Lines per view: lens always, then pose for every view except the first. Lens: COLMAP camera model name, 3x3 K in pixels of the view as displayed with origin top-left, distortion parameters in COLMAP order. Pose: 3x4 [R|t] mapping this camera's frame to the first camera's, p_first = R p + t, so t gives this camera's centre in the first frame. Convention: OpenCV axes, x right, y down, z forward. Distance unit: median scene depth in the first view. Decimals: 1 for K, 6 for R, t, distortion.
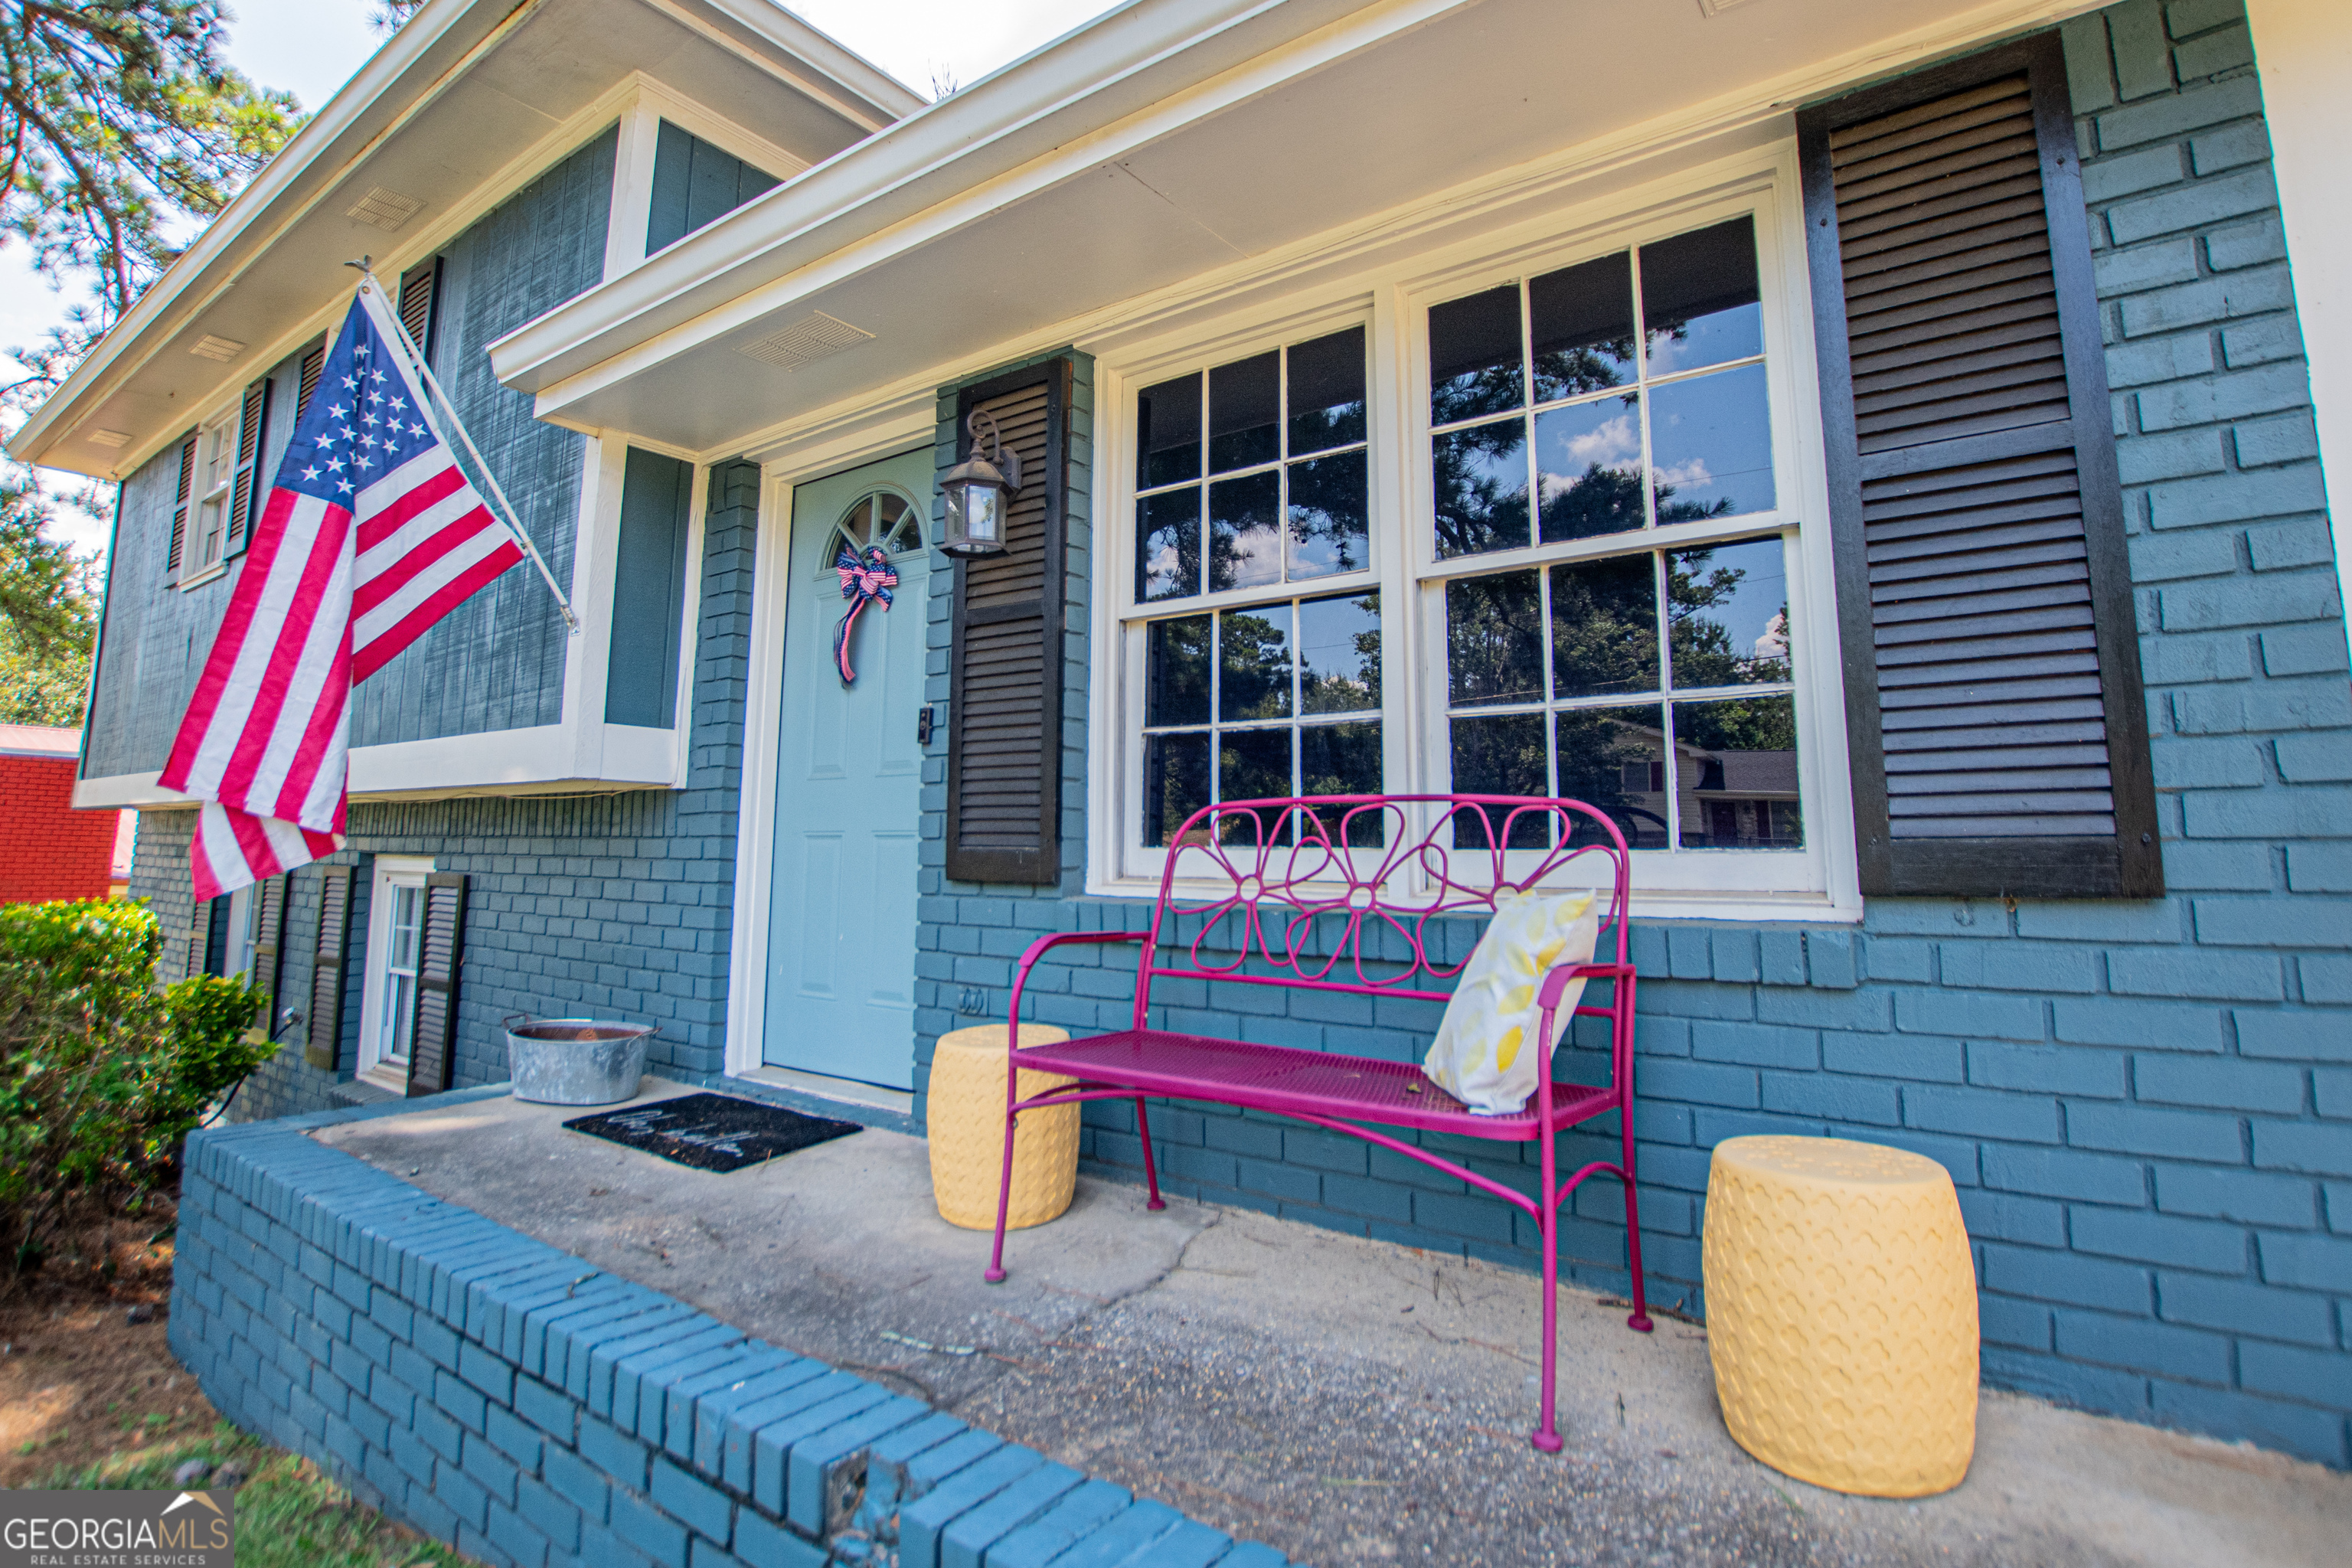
lens RADIAL K [[1179.7, 0, 1177.2], [0, 1179.7, 714.0], [0, 0, 1]] dist [-0.060786, 0.000117]
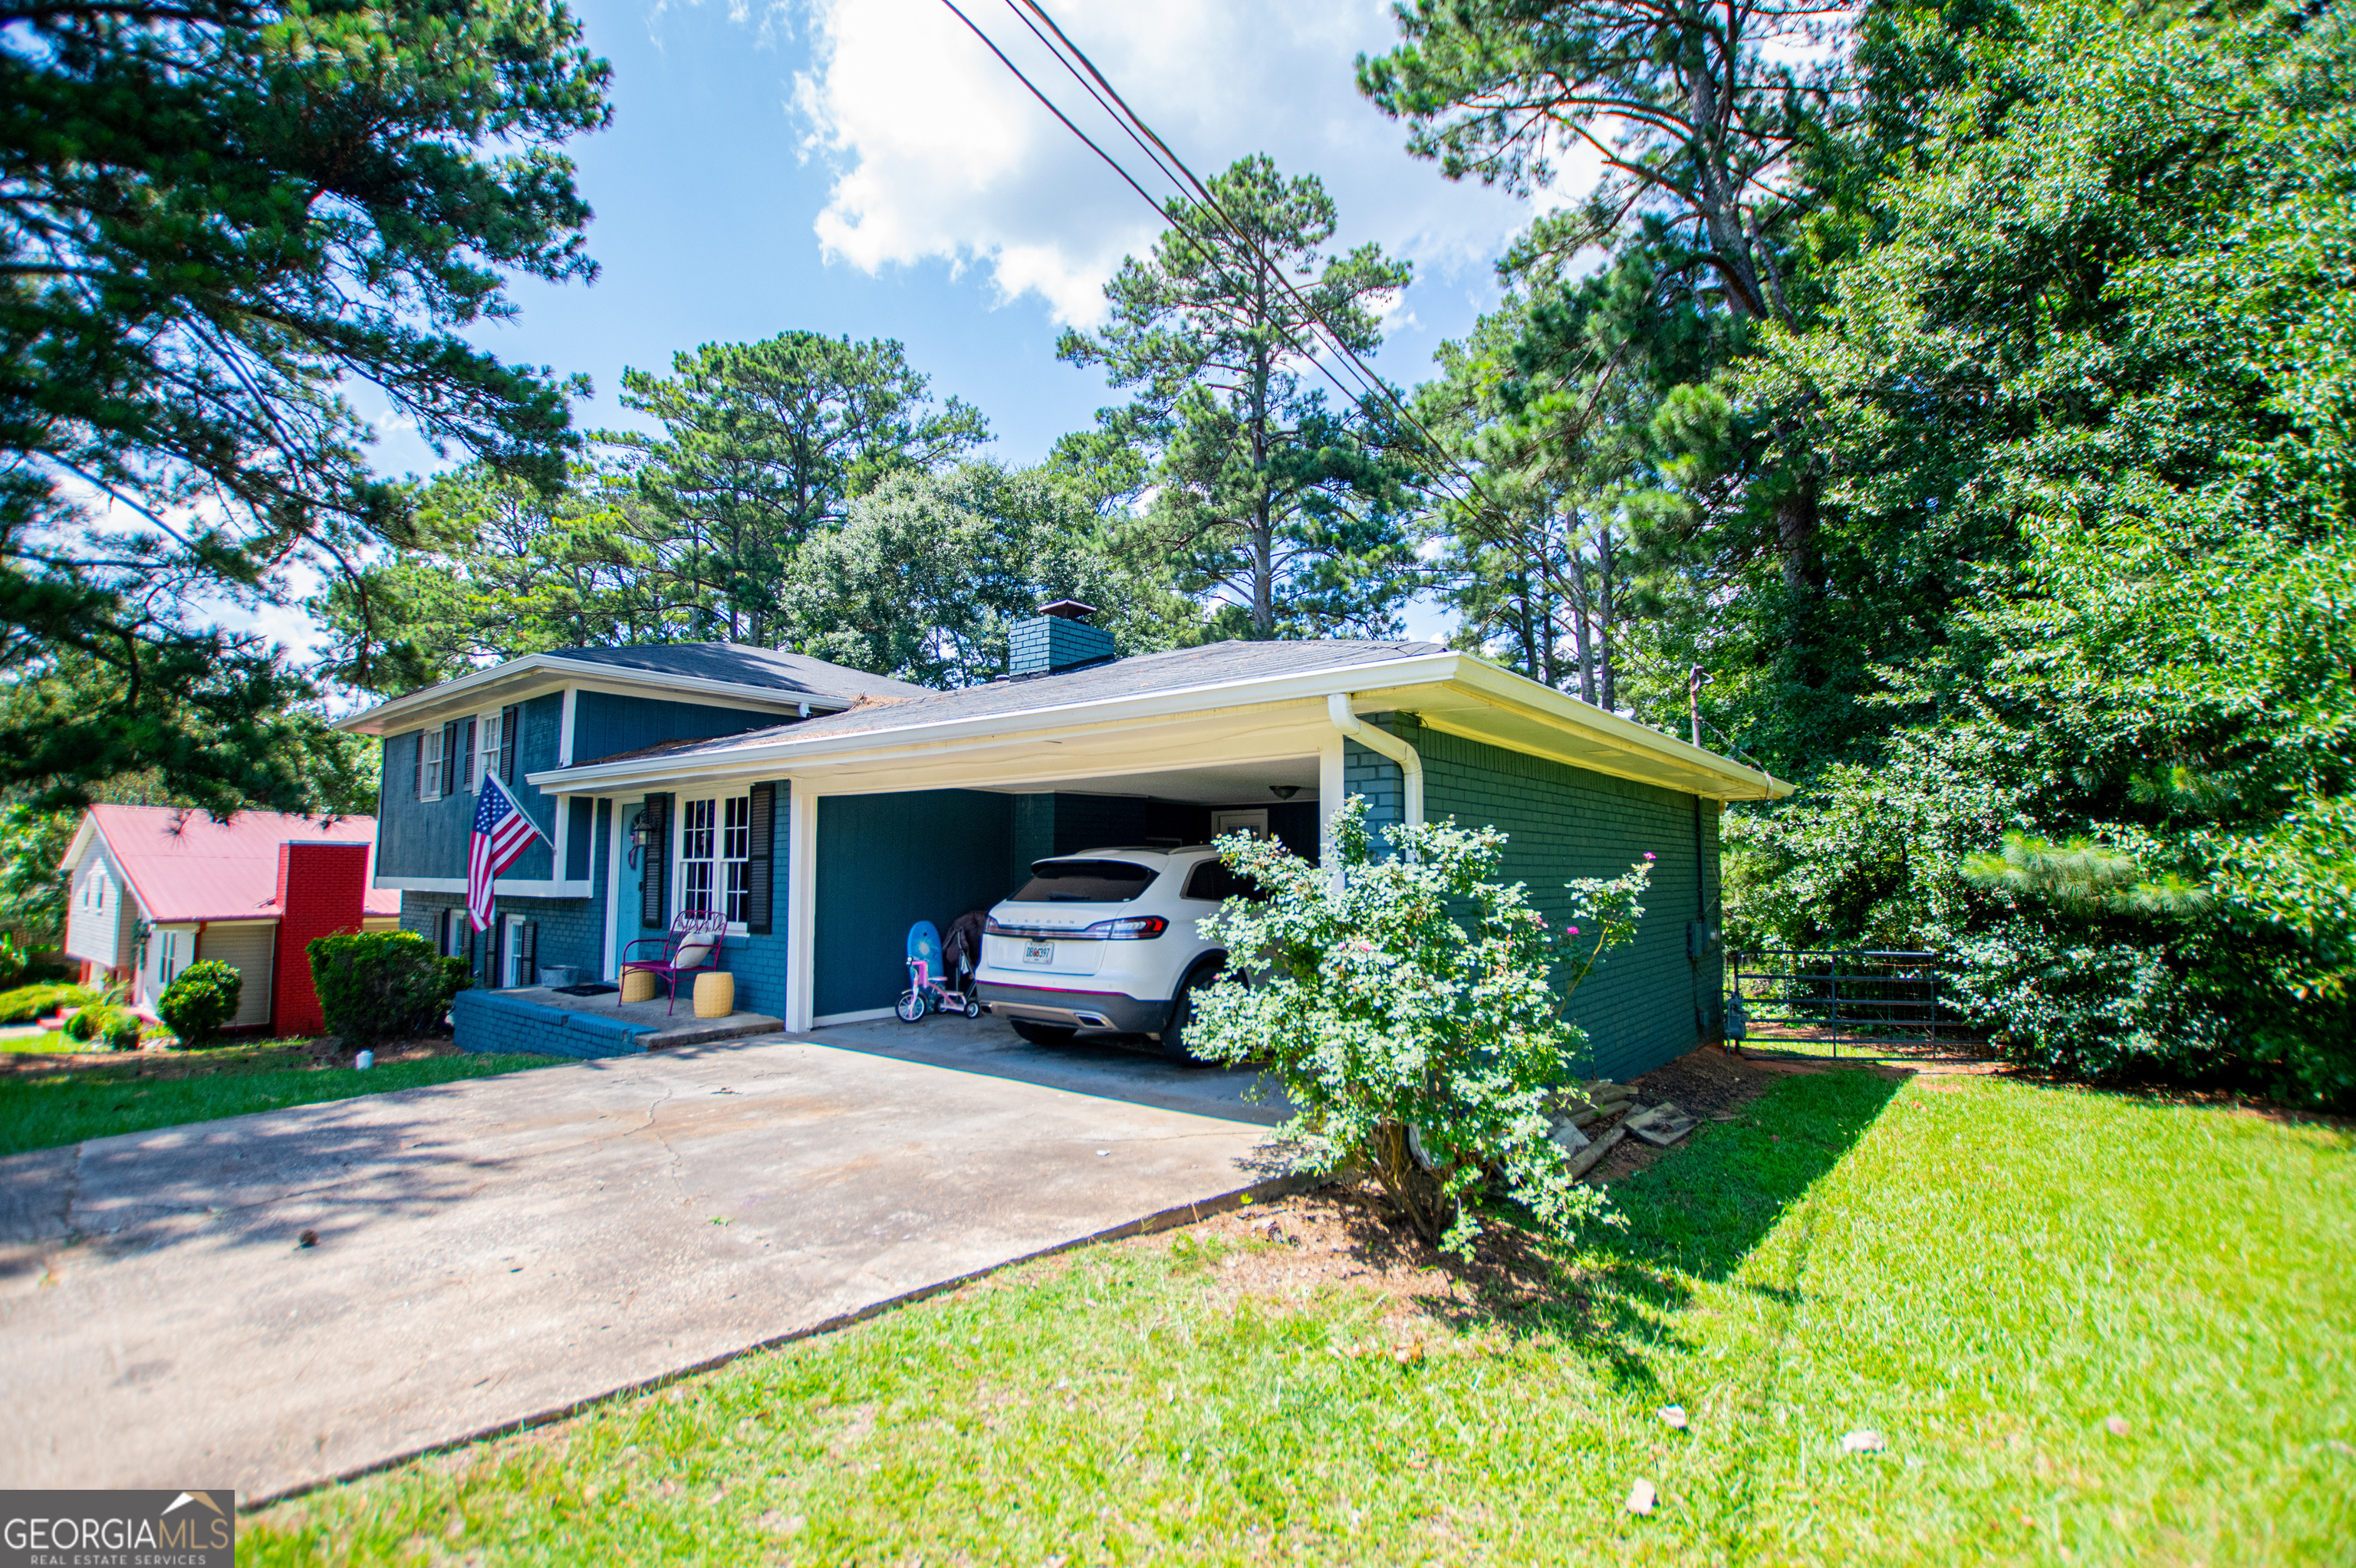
lens RADIAL K [[1038.1, 0, 1178.0], [0, 1038.1, 784.0], [0, 0, 1]] dist [-0.024073, 0.000792]
pose [[0.998469, -0.012394, -0.053914, 1.602274], [0.015393, 0.998335, 0.055584, -0.448600], [0.053135, -0.056329, 0.996997, -2.091468]]
